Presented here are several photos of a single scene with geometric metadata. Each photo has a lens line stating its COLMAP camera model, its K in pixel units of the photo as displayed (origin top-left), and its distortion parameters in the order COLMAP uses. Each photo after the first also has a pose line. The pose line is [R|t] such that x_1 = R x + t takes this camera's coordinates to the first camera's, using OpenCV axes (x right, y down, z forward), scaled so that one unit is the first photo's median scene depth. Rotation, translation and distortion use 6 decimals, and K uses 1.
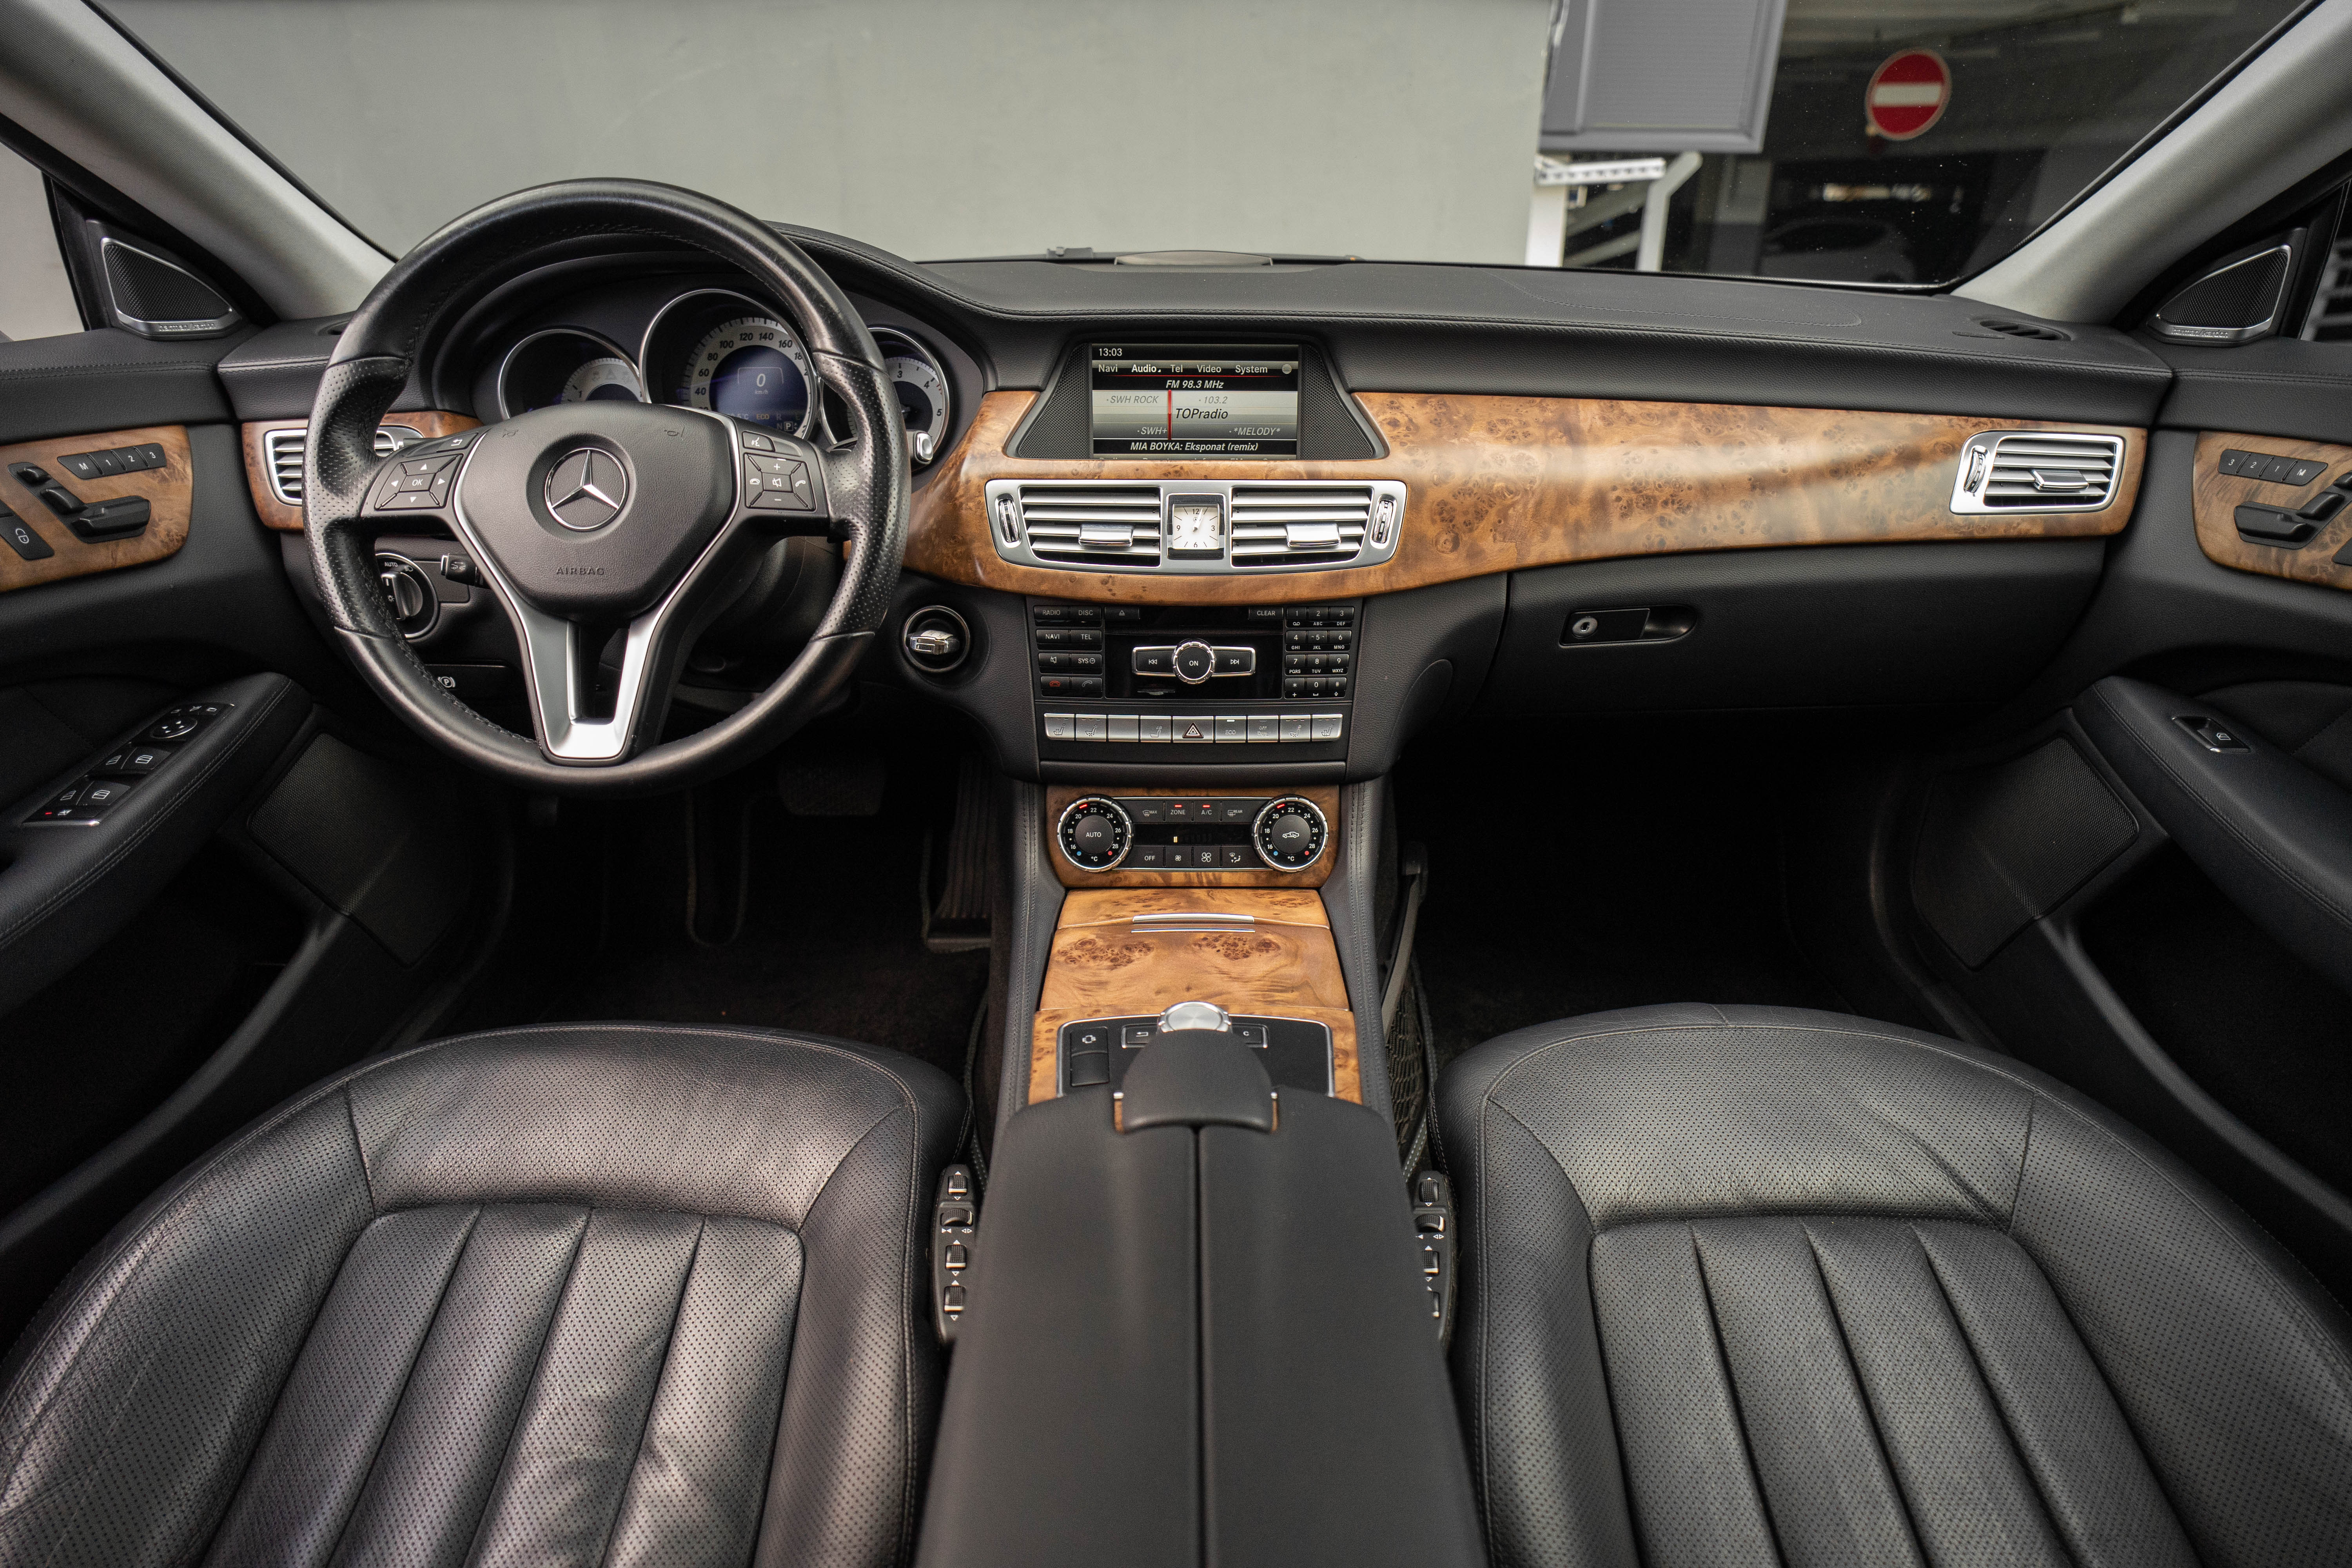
lens RADIAL K [[1225.2, 0, 1183.8], [0, 1225.2, 774.2], [0, 0, 1]] dist [-0.057009, 0.027306]
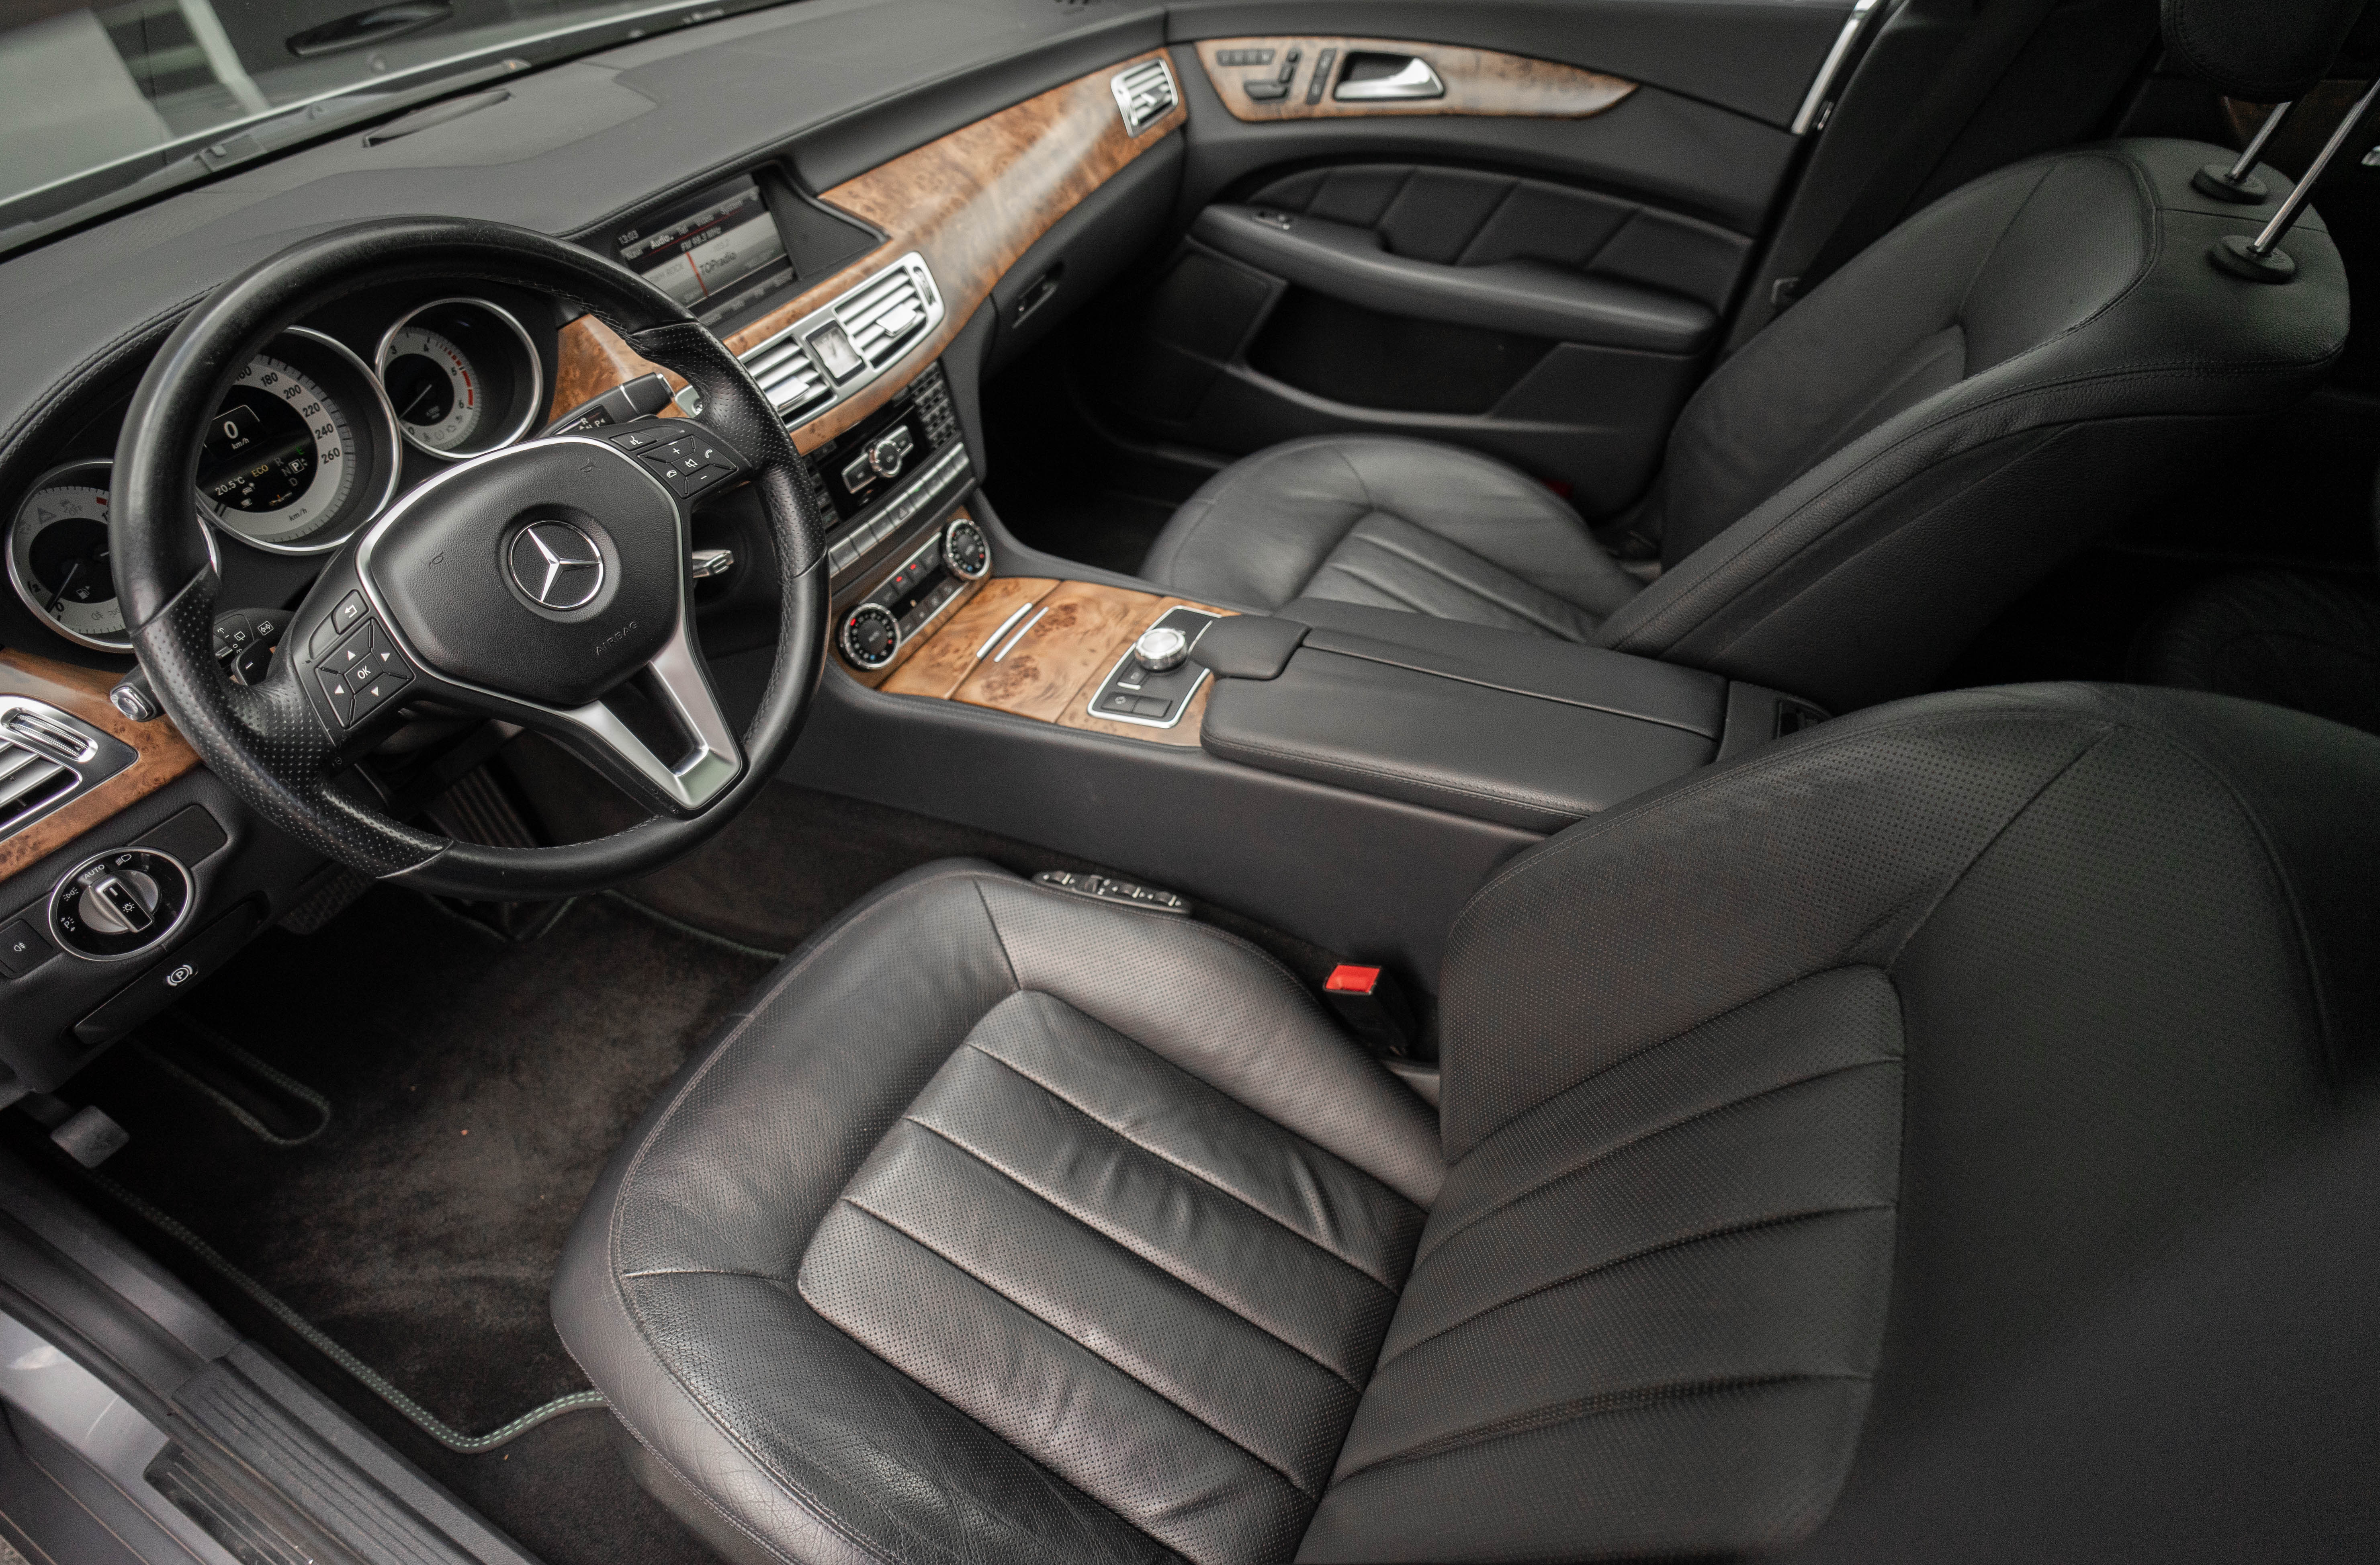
lens RADIAL K [[1250.9, 0, 1180.7], [0, 1250.9, 756.0], [0, 0, 1]] dist [-0.066725, 0.035687]
pose [[0.455911, -0.619609, 0.638929, -0.799908], [0.434863, 0.781431, 0.447504, -0.276401], [-0.776556, 0.073825, 0.625708, 0.038029]]
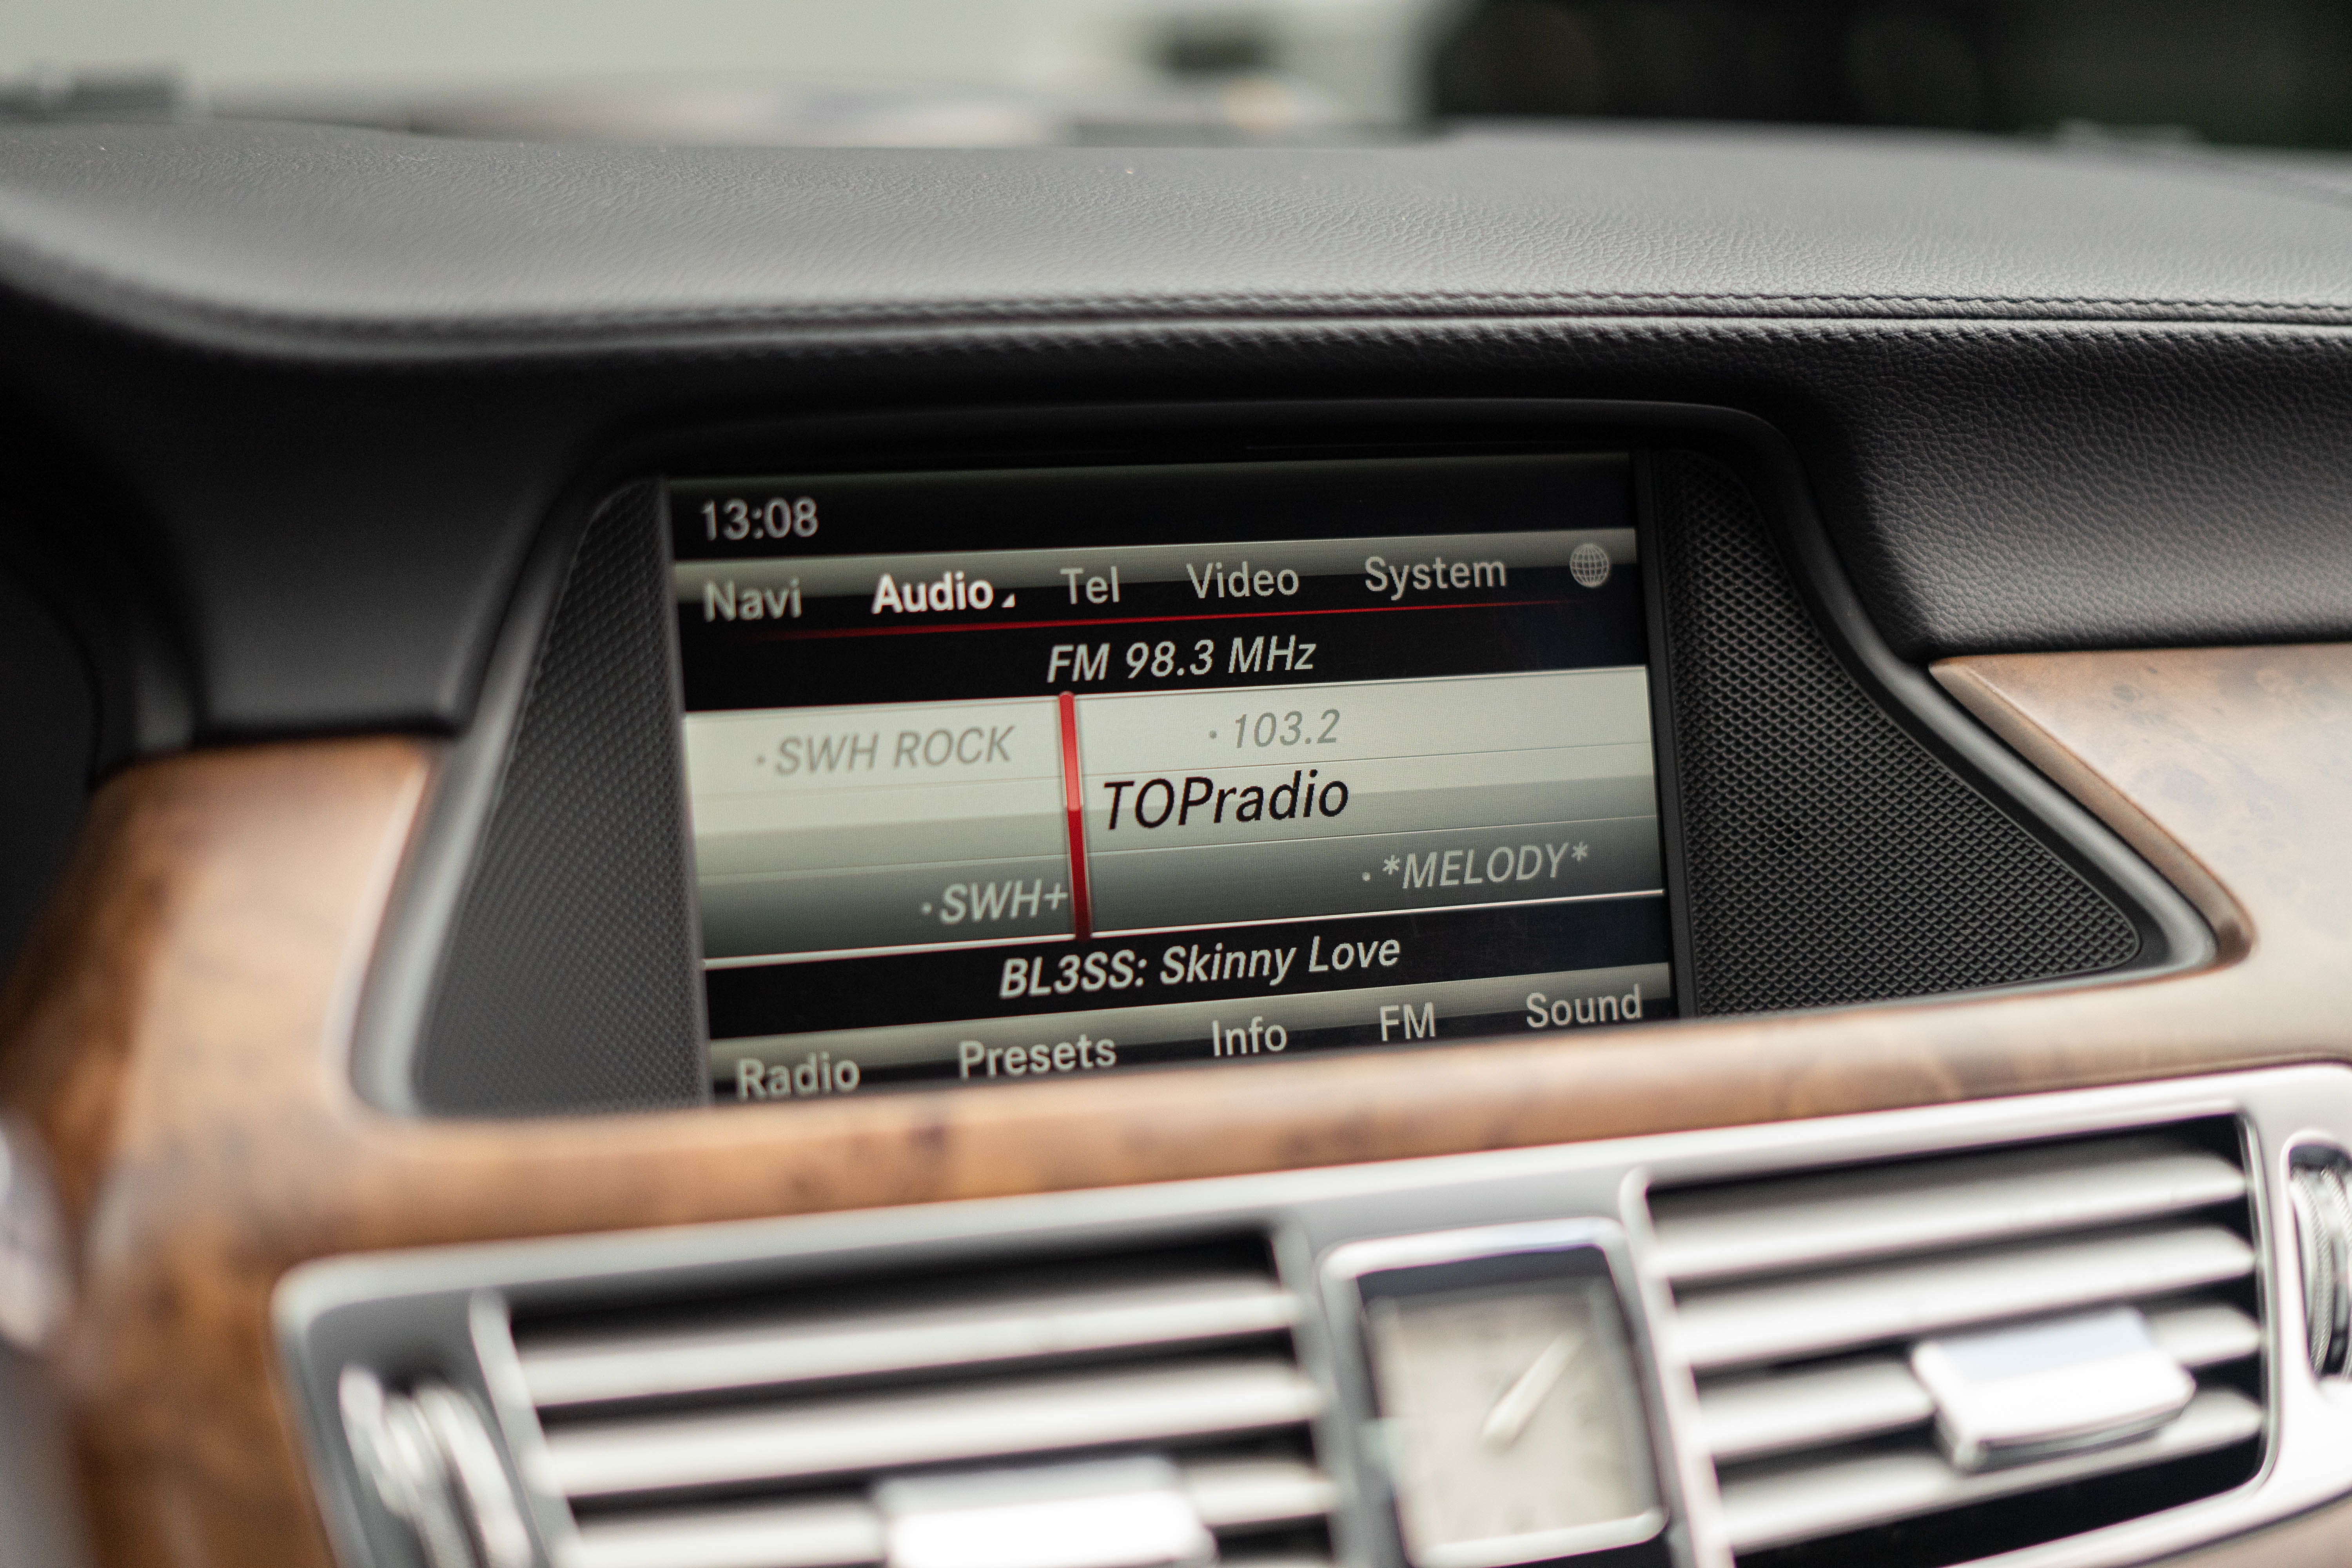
lens RADIAL K [[3713.8, 0, 1176.6], [0, 3713.8, 761.7], [0, 0, 1]] dist [-0.089195, -0.004762]
pose [[0.932937, -0.059015, 0.355169, -0.217065], [0.149923, 0.960558, -0.234204, -0.169422], [-0.327339, 0.271746, 0.904988, 0.477555]]
